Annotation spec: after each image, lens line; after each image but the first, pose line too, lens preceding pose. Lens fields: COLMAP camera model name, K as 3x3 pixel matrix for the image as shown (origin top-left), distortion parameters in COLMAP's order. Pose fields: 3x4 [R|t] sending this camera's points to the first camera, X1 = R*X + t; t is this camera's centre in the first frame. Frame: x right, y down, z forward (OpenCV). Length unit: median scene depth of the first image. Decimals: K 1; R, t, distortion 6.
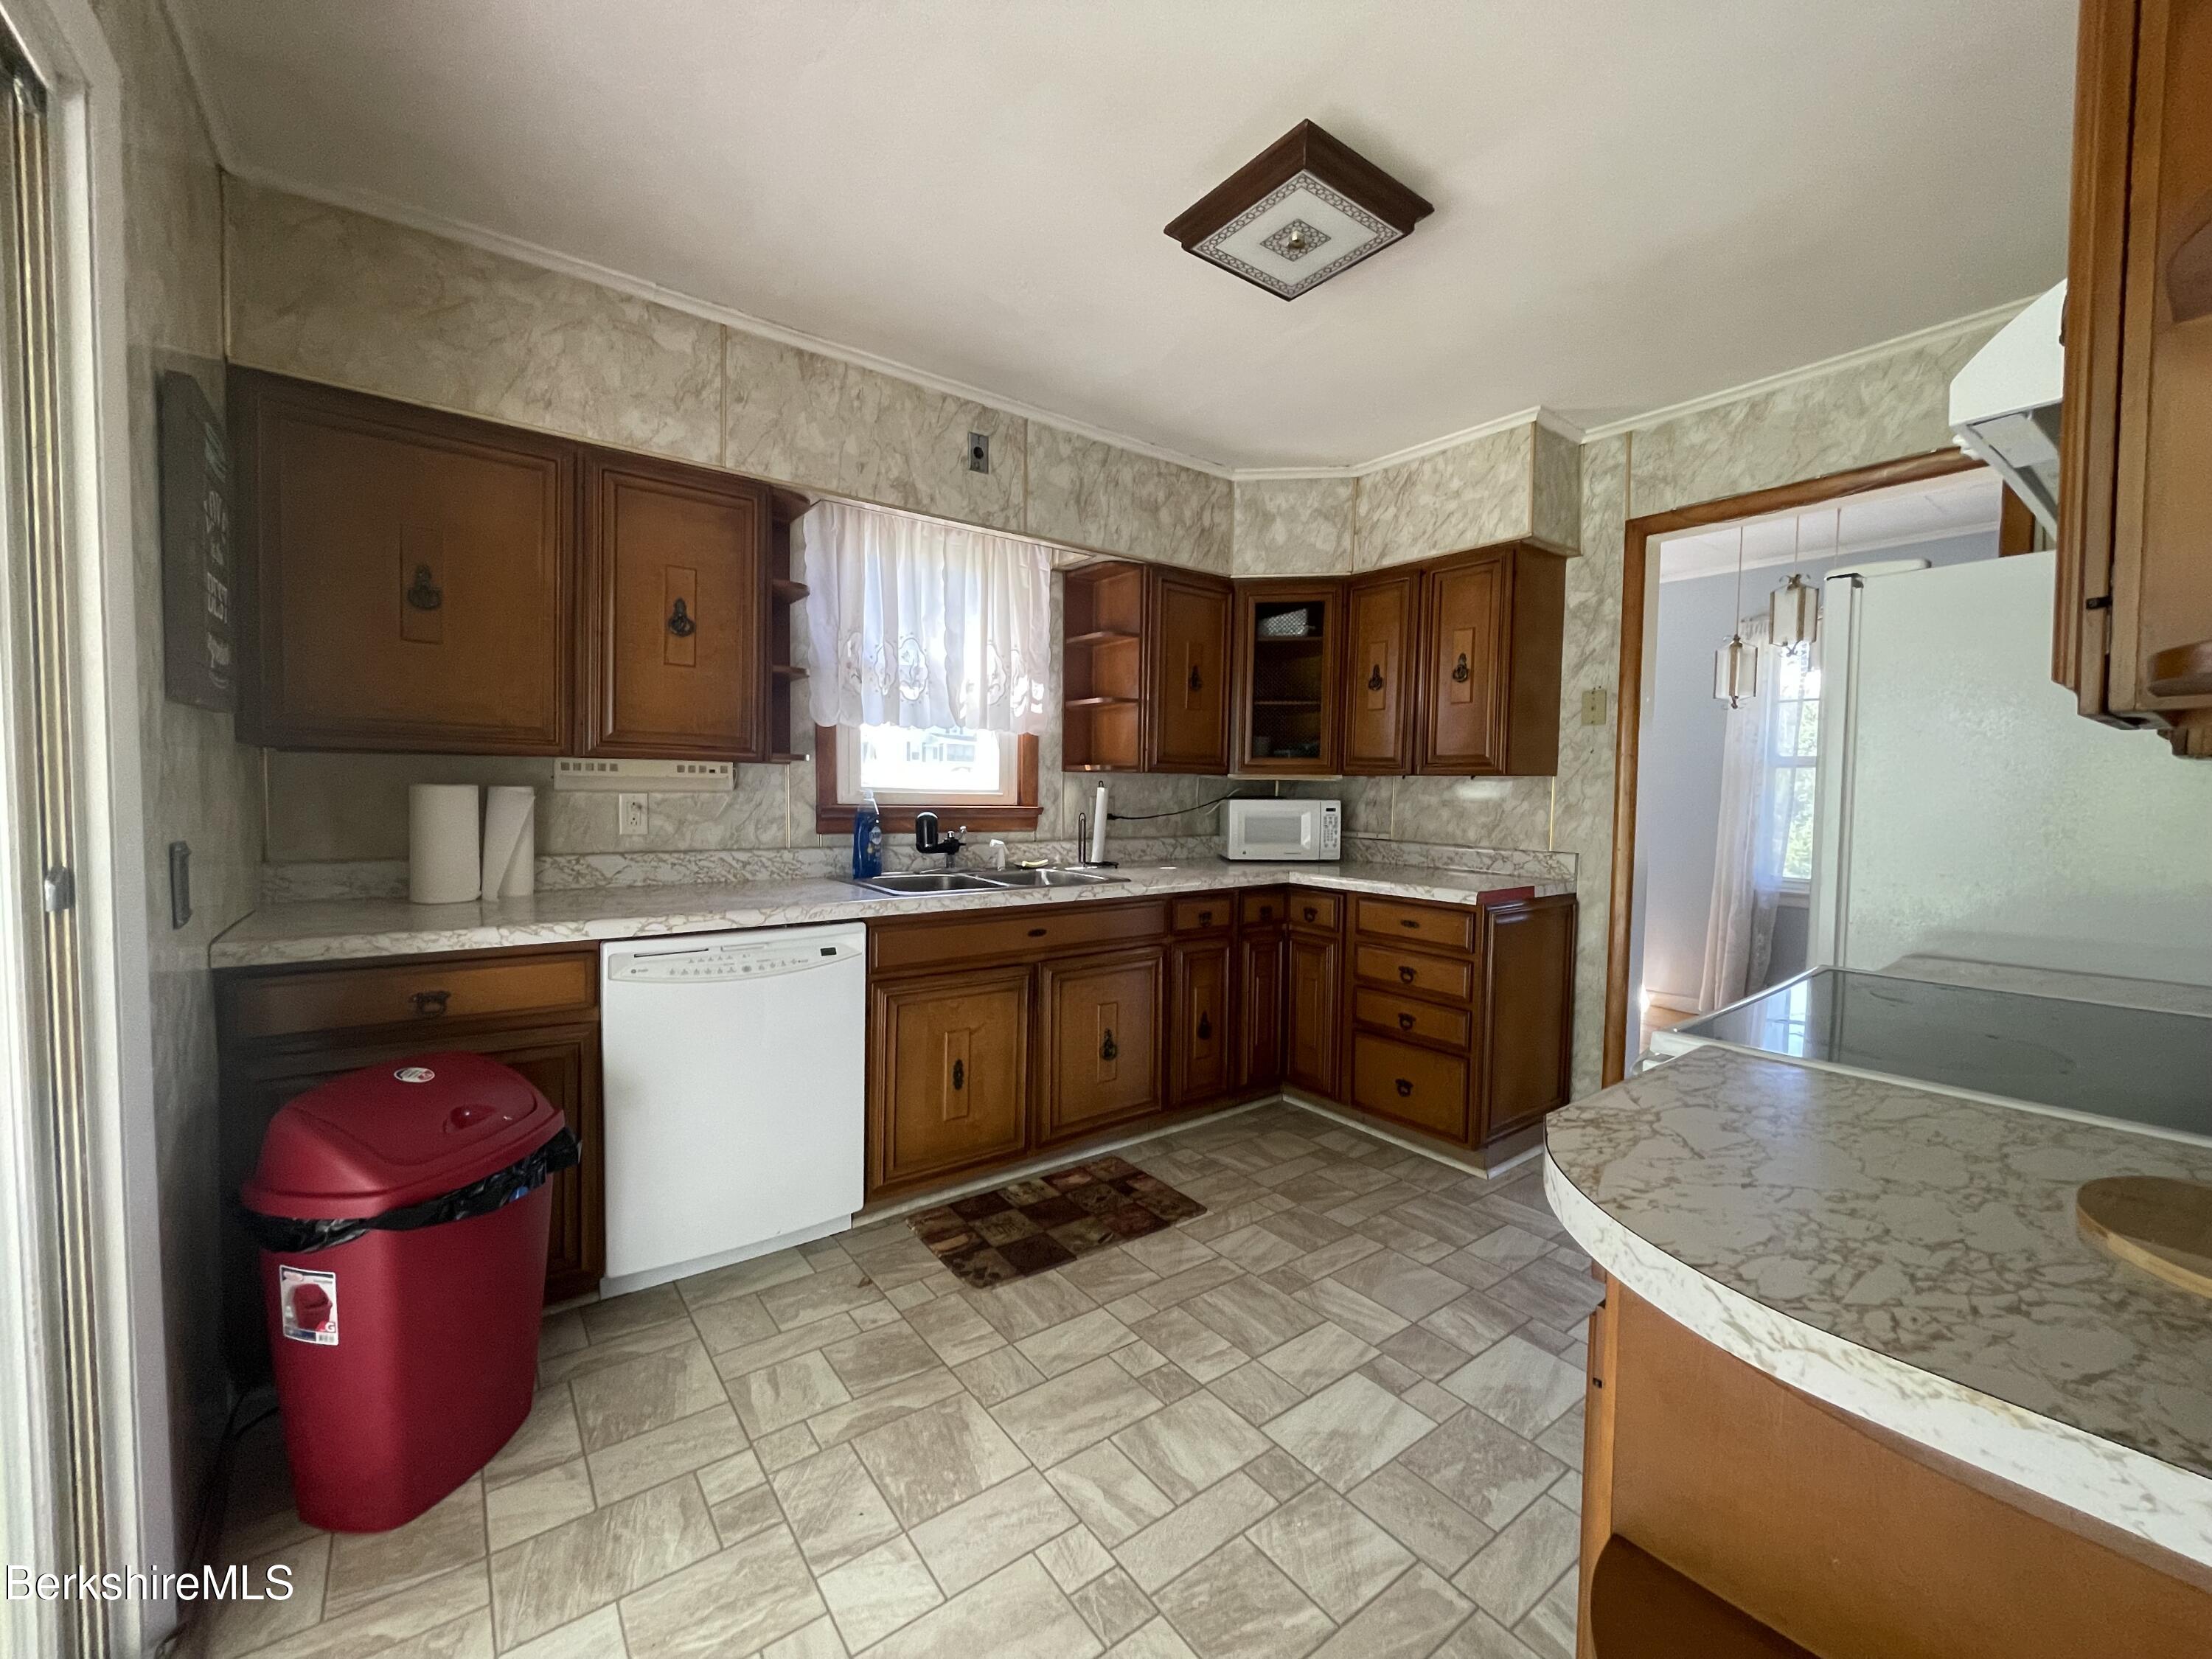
lens RADIAL K [[890.8, 0, 1098.5], [0, 890.8, 825.7], [0, 0, 1]] dist [-0.001303, 0.000012]
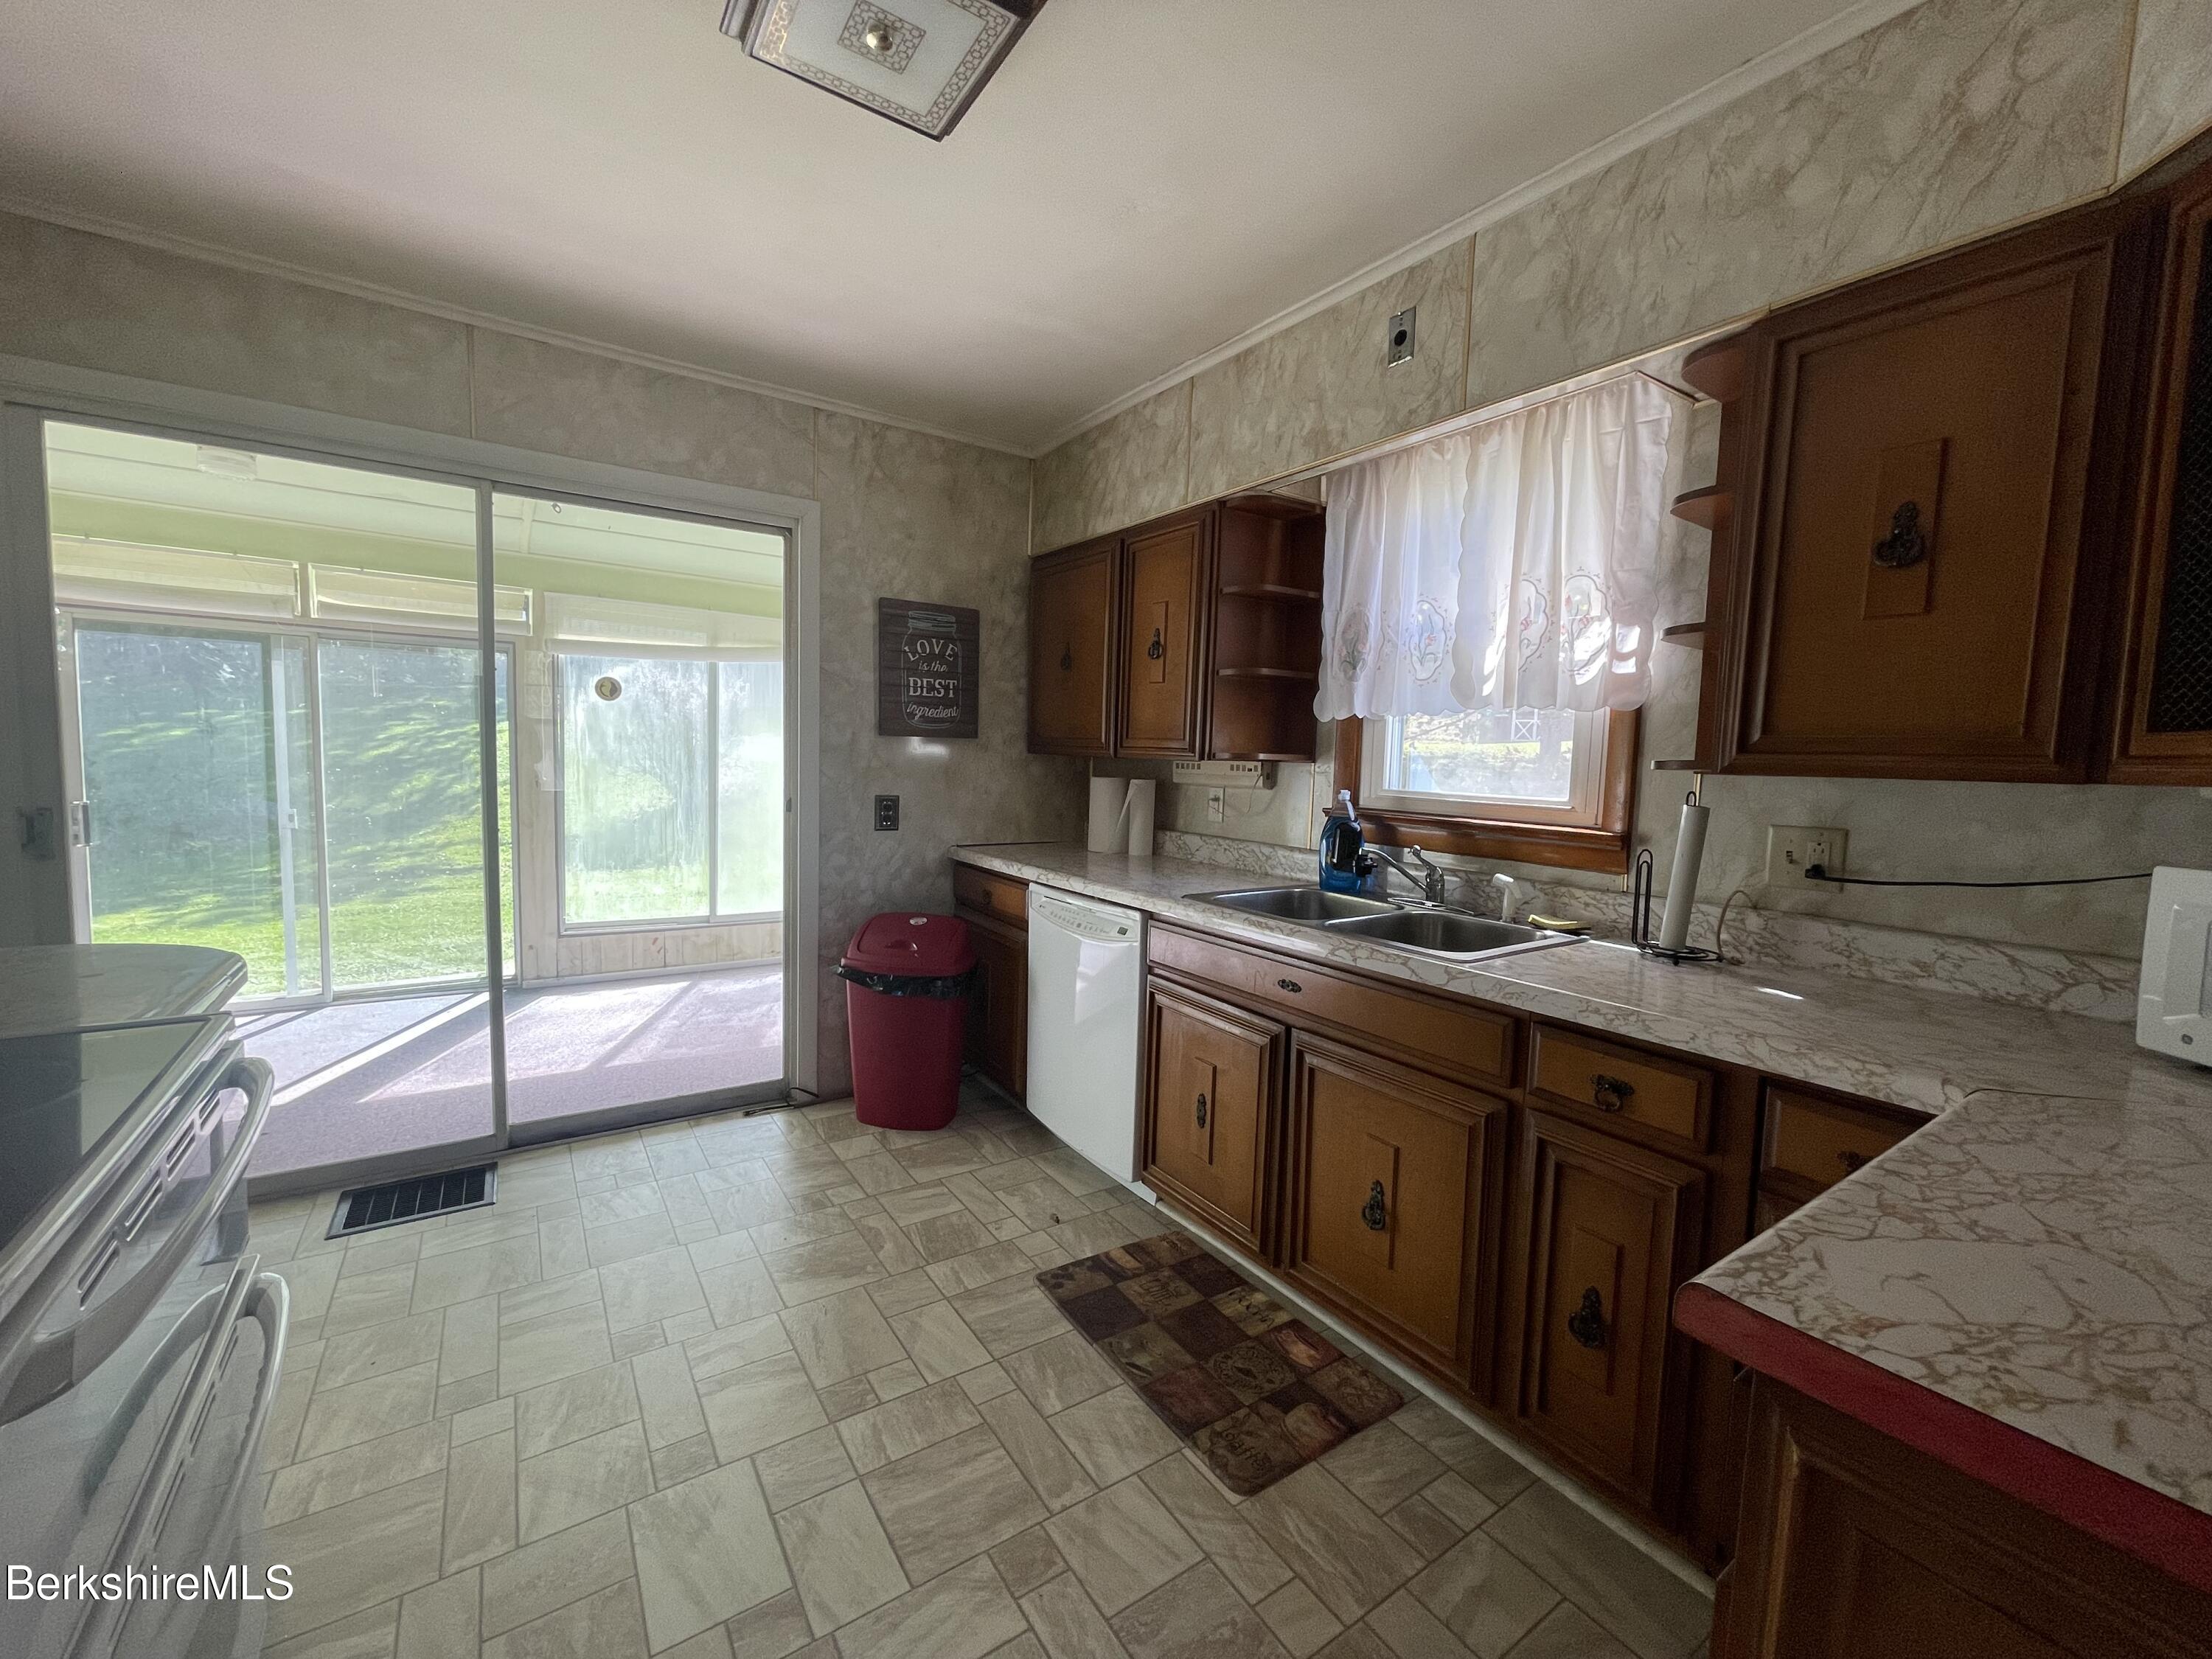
lens RADIAL K [[890.8, 0, 1098.2], [0, 890.8, 830.4], [0, 0, 1]] dist [-0.001303, 0.000012]
pose [[-0.048062, 0.064218, -0.996778, 0.770679], [-0.077501, 0.994683, 0.067820, -0.053372], [0.995833, 0.080511, -0.042830, 0.986961]]
